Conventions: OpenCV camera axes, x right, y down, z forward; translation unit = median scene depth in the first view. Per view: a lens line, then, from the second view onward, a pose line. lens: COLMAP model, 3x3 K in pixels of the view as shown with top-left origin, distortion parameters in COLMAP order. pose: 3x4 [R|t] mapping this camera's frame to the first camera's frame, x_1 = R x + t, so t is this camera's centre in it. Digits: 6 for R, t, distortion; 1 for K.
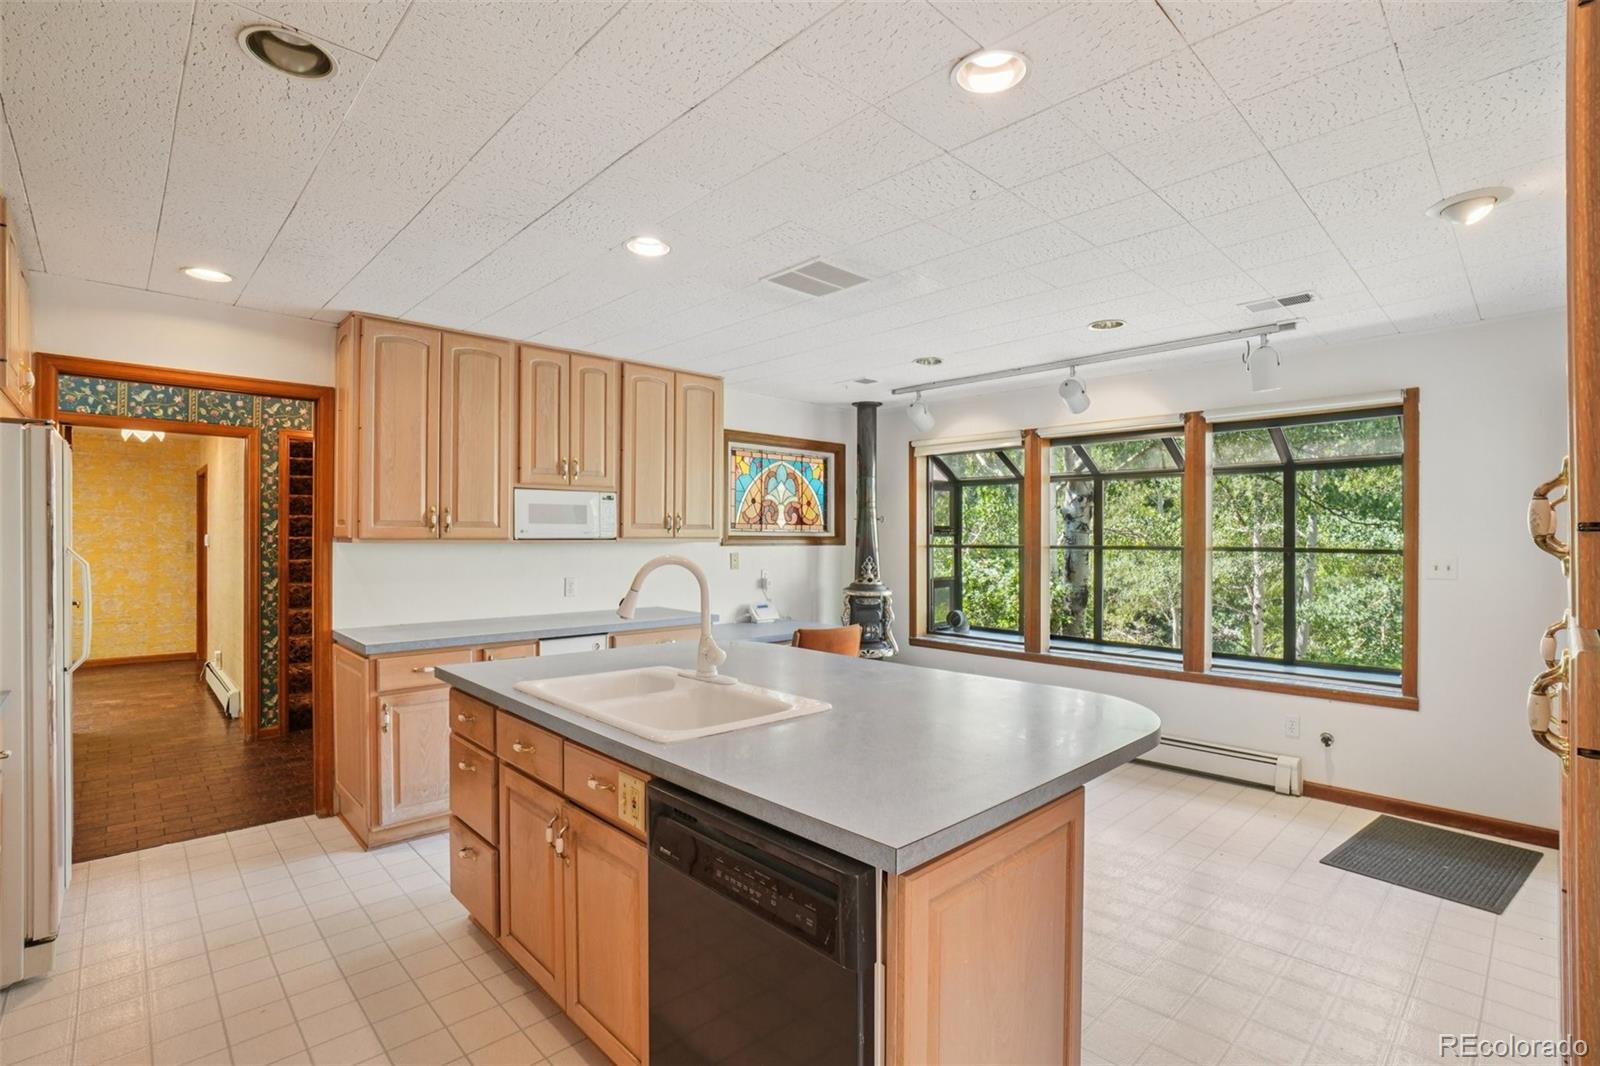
lens RADIAL K [[722.7, 0, 795.1], [0, 722.7, 529.1], [0, 0, 1]] dist [-0.024704, 0.003981]
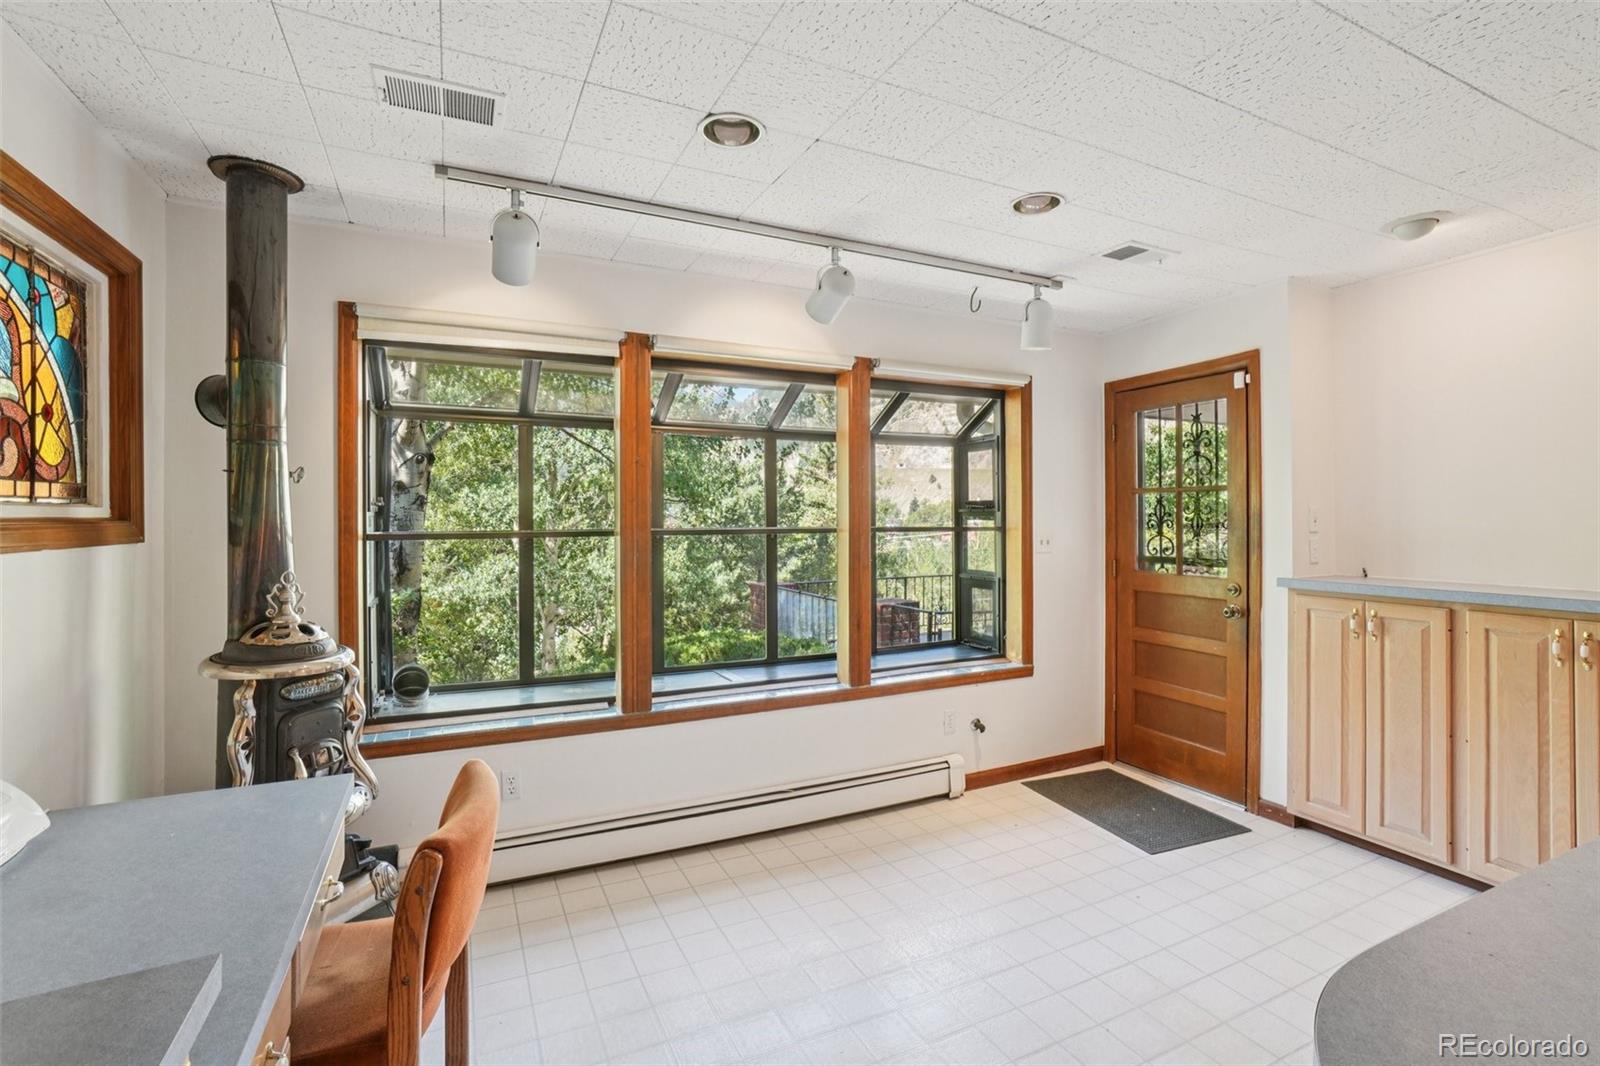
lens RADIAL K [[722.7, 0, 778.3], [0, 722.7, 512.9], [0, 0, 1]] dist [-0.024704, 0.003981]
pose [[0.310862, 0.001088, 0.950455, -0.186622], [-0.007049, 0.999974, 0.001161, 0.005964], [-0.950429, -0.007061, 0.310861, 0.667027]]
